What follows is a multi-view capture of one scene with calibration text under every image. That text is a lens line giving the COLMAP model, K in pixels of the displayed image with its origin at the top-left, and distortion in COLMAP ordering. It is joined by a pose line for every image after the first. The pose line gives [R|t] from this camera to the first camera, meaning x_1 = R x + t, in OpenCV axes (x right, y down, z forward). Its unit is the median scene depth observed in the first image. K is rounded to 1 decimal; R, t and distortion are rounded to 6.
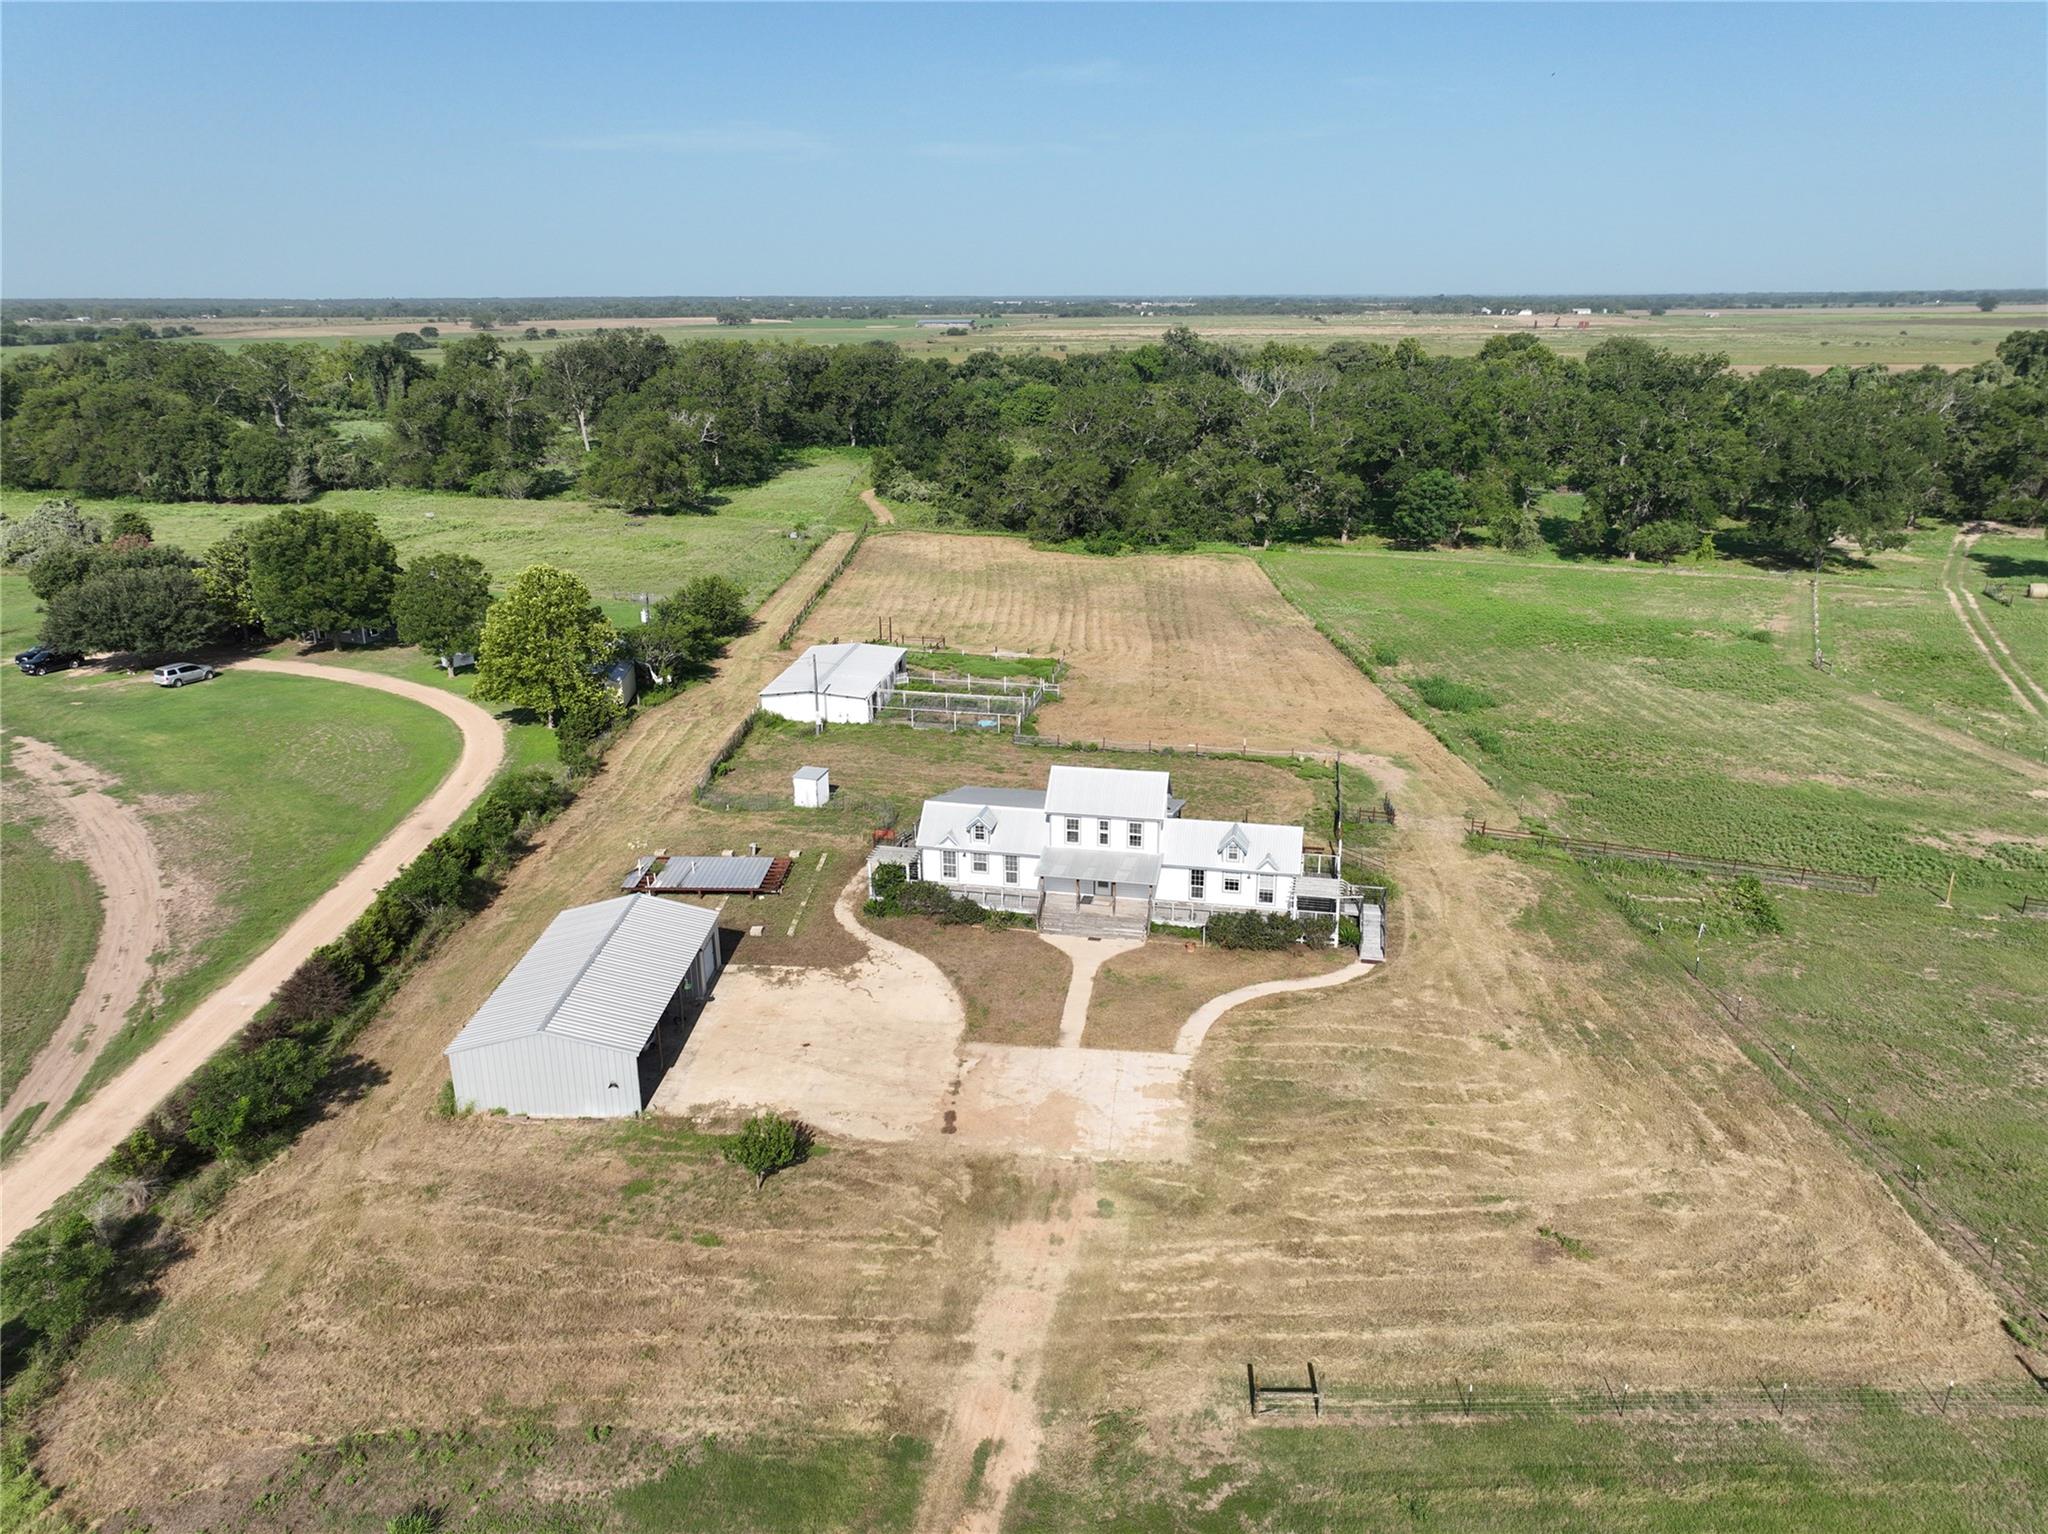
lens RADIAL K [[1468.8, 0, 1024.0], [0, 1468.8, 767.0], [0, 0, 1]] dist [0.011464, 0.015944]
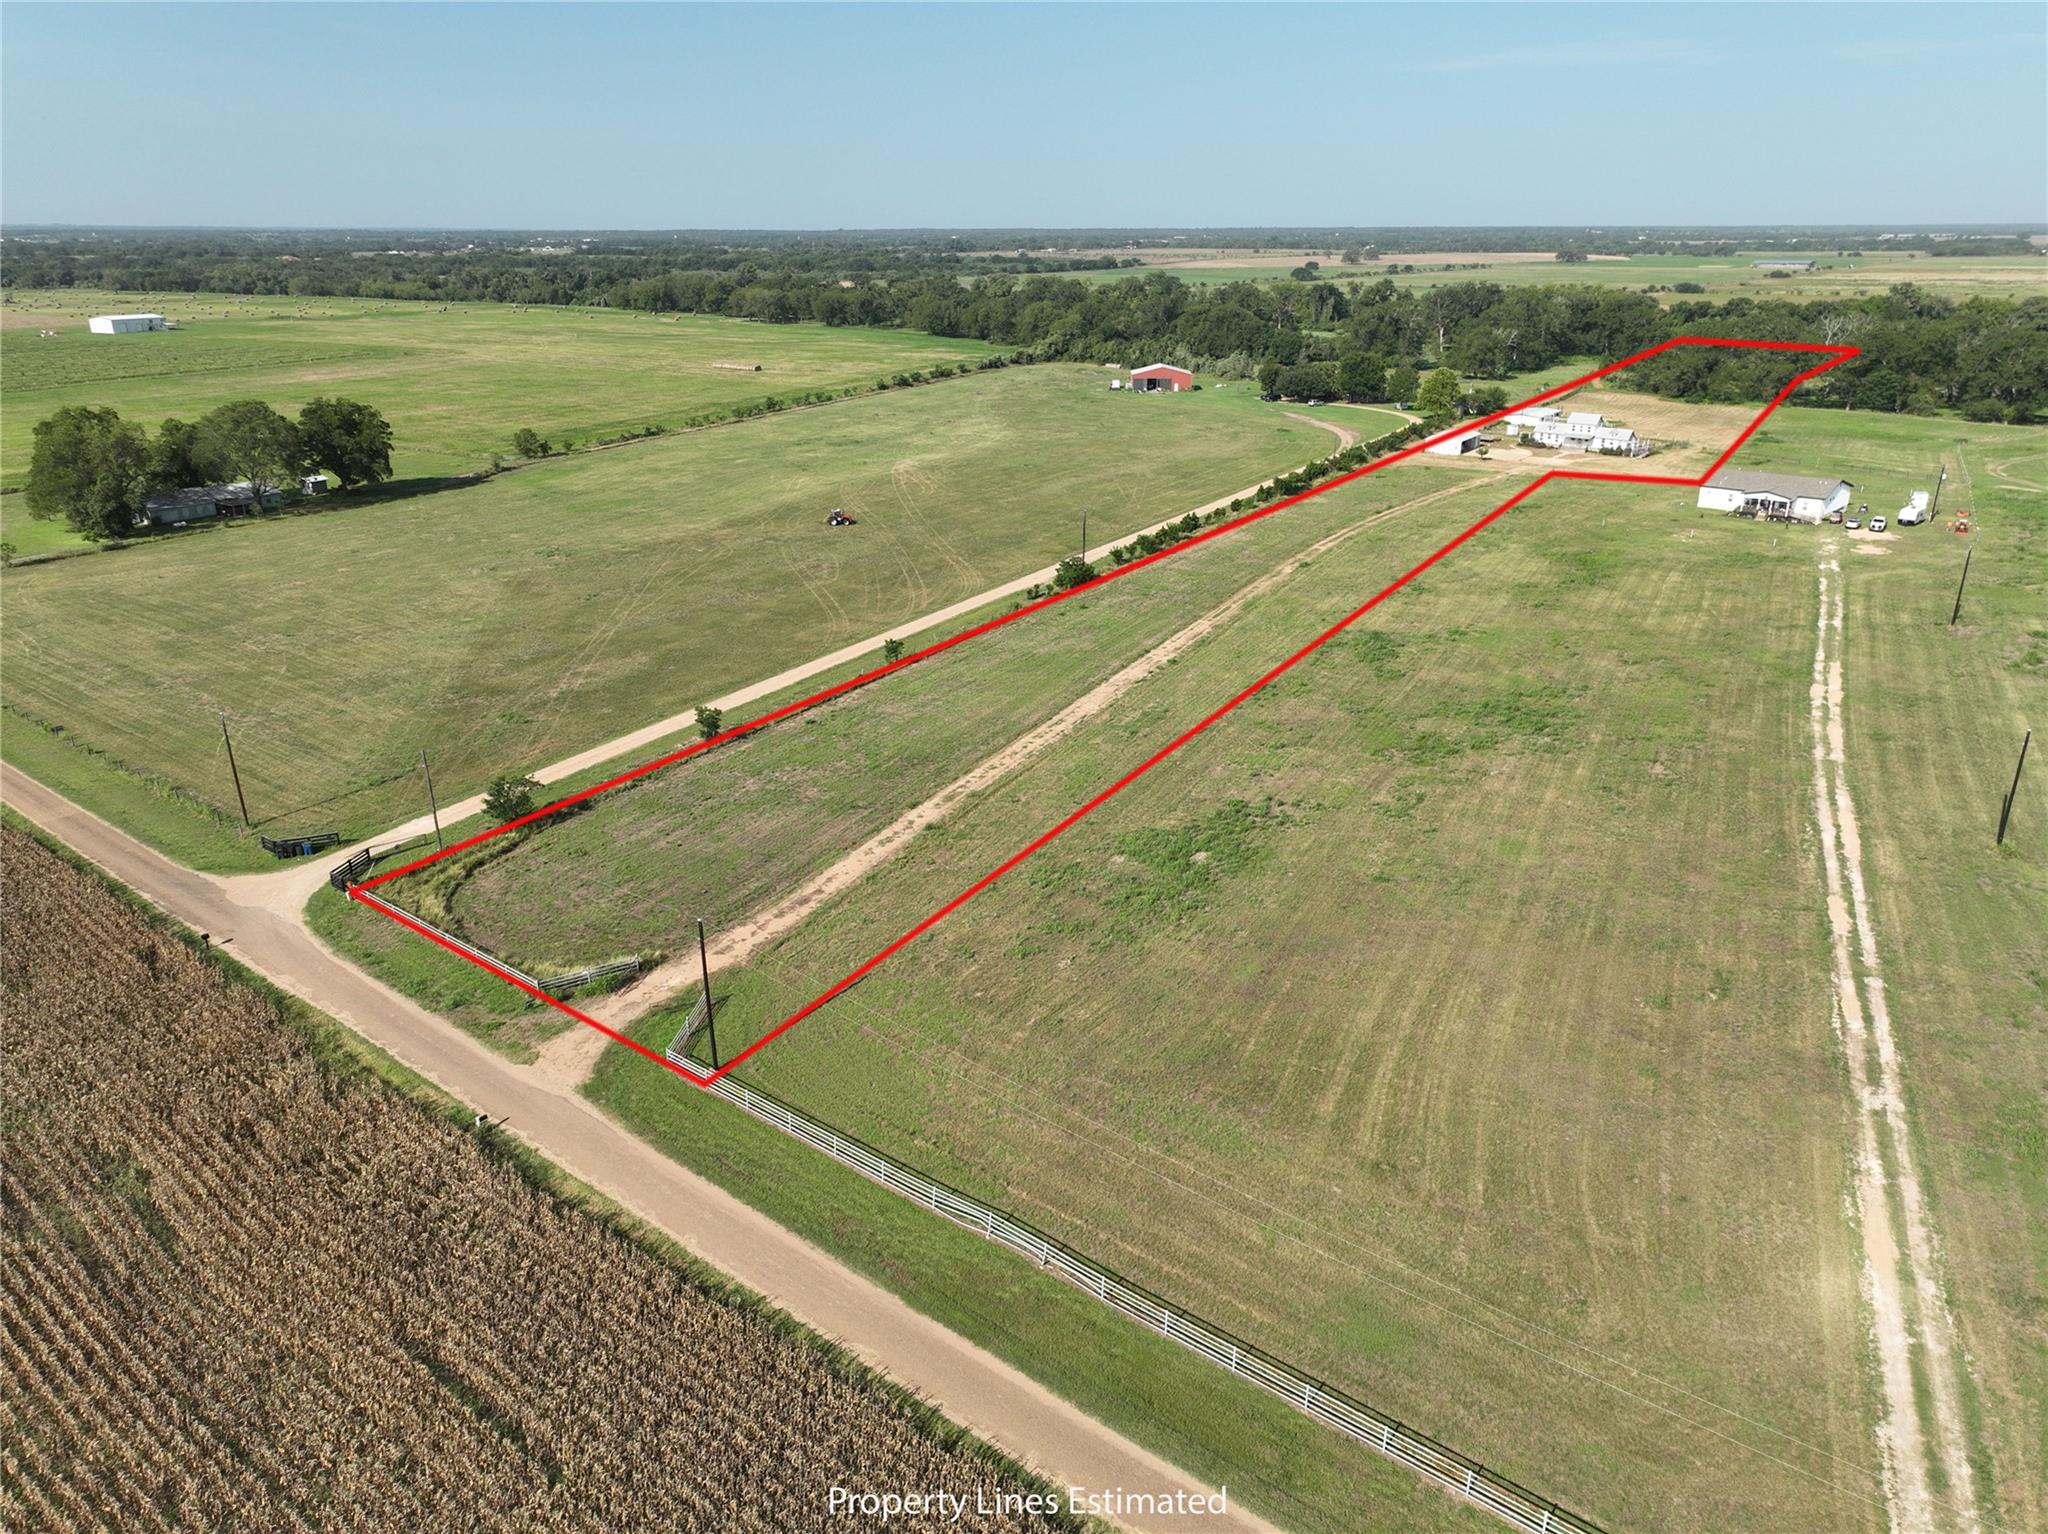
lens RADIAL K [[1468.8, 0, 1024.0], [0, 1468.8, 767.0], [0, 0, 1]] dist [0.011464, 0.015944]
pose [[0.862385, 0.183144, -0.471965, 0.219119], [-0.161989, 0.983082, 0.085492, 0.231925], [0.479638, 0.002726, 0.877462, -0.884188]]
